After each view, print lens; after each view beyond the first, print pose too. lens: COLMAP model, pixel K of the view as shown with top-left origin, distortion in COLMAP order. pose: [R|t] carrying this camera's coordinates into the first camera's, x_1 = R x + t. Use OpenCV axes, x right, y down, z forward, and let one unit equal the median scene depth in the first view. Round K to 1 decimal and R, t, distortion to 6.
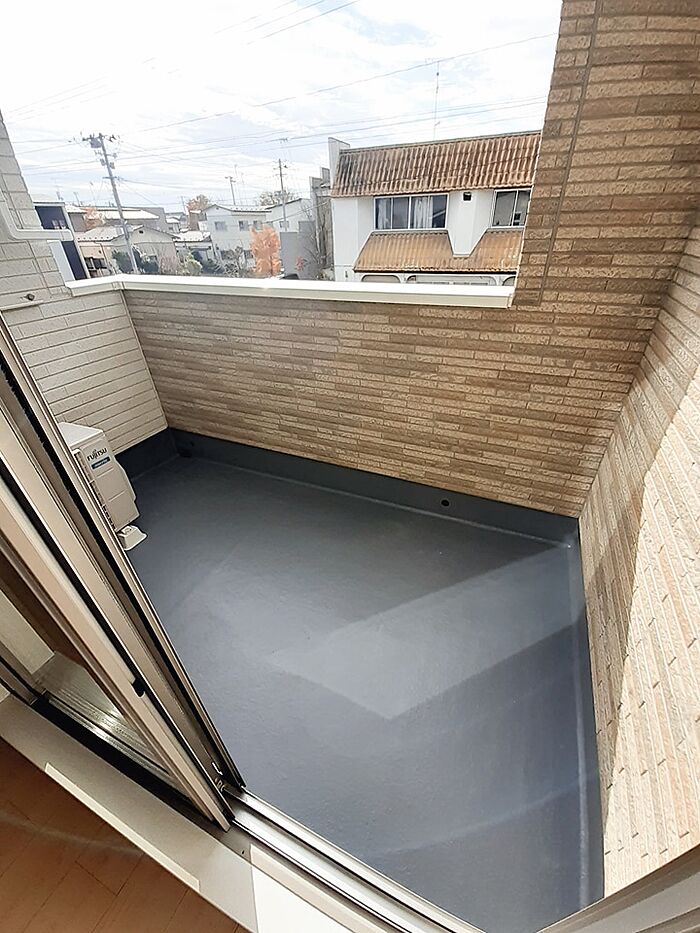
lens RADIAL K [[373.3, 0, 350.0], [0, 373.3, 466.5], [0, 0, 1]] dist [-0.001735, -0.000272]
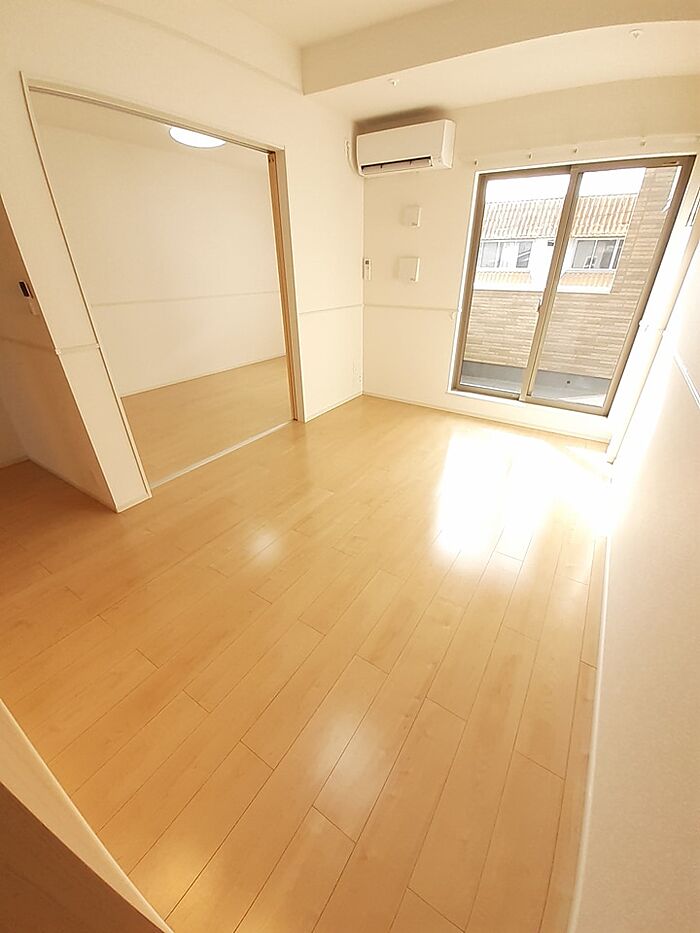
lens RADIAL K [[373.3, 0, 350.0], [0, 373.3, 466.5], [0, 0, 1]] dist [-0.001735, -0.000272]
pose [[0.987581, 0.100870, -0.120455, -0.725579], [-0.109230, 0.991894, -0.064929, 0.886829], [0.112929, 0.077280, 0.990593, -1.347821]]
